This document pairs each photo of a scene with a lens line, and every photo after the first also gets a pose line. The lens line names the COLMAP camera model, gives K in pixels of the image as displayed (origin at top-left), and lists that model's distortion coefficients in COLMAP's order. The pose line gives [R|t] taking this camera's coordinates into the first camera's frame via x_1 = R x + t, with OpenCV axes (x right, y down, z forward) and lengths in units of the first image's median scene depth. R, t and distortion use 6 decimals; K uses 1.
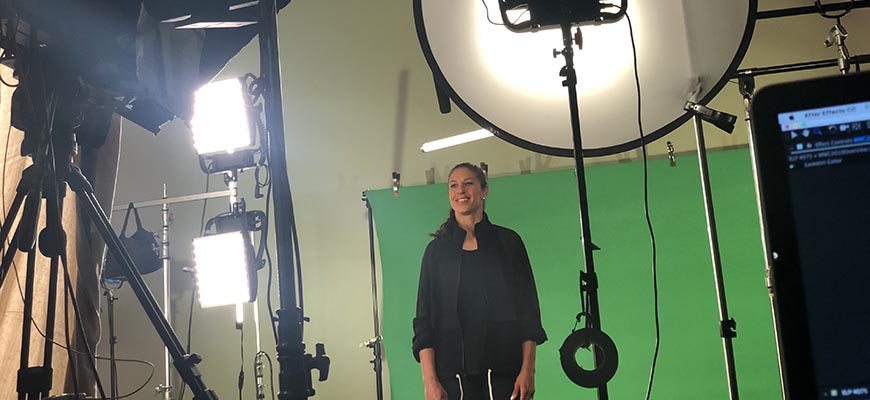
lens RADIAL K [[1317.3, 0, 438.5], [0, 1317.3, 92.6], [0, 0, 1]] dist [0.156851, -0.037378]
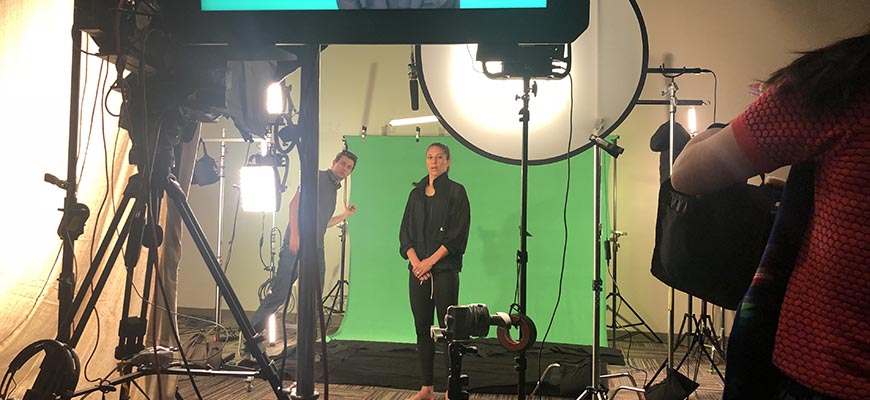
lens RADIAL K [[724.3, 0, 435.0], [0, 724.3, 200.0], [0, 0, 1]] dist [0.148575, -0.250378]
pose [[0.990199, 0.096669, 0.100803, -0.063449], [-0.113459, 0.977658, 0.176951, -0.046993], [-0.081445, -0.186654, 0.979044, 0.199054]]
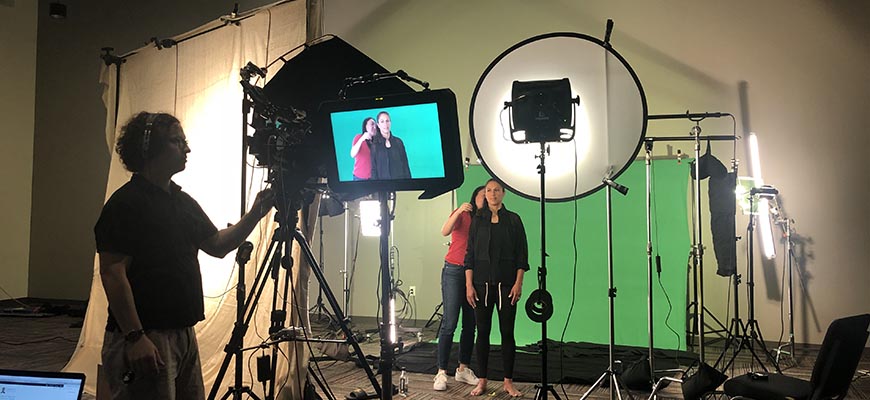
lens RADIAL K [[707.2, 0, 435.0], [0, 707.2, 200.0], [0, 0, 1]] dist [0.220303, -0.236741]
pose [[0.994053, 0.070697, -0.082833, 0.028208], [-0.055298, 0.982956, 0.175329, -0.135150], [0.093816, -0.169705, 0.981019, -0.074391]]
